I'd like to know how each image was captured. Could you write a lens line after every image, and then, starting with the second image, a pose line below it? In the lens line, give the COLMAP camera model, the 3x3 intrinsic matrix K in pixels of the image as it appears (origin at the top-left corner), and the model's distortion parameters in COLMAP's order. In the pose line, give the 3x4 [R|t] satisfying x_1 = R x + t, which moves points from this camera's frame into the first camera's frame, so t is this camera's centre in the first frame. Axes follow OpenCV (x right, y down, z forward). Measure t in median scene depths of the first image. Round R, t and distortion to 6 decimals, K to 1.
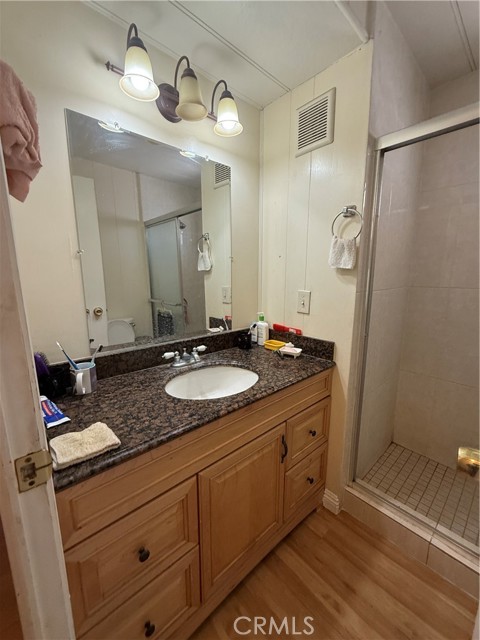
lens RADIAL K [[258.7, 0, 239.8], [0, 258.7, 318.9], [0, 0, 1]] dist [0.001792, 0.000732]
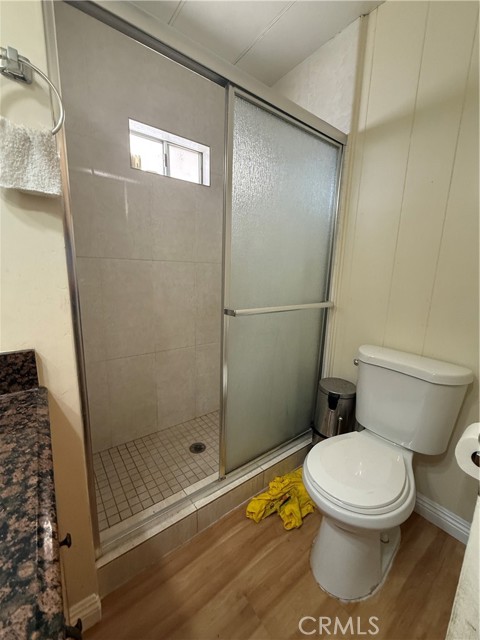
lens RADIAL K [[258.7, 0, 241.1], [0, 258.7, 321.7], [0, 0, 1]] dist [0.001792, 0.000732]
pose [[0.074723, -0.184459, 0.979996, -0.087825], [0.140304, 0.974912, 0.172804, 0.009344], [-0.987285, 0.124585, 0.098728, 0.599511]]
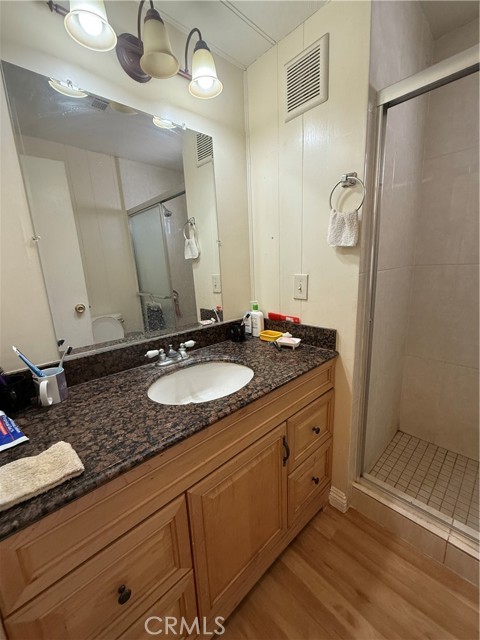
lens RADIAL K [[258.7, 0, 240.3], [0, 258.7, 319.8], [0, 0, 1]] dist [0.001792, 0.000732]
pose [[0.998747, -0.048231, 0.013358, 0.021399], [0.047654, 0.998040, 0.040564, 0.003193], [-0.015288, -0.039877, 0.999088, 0.111068]]
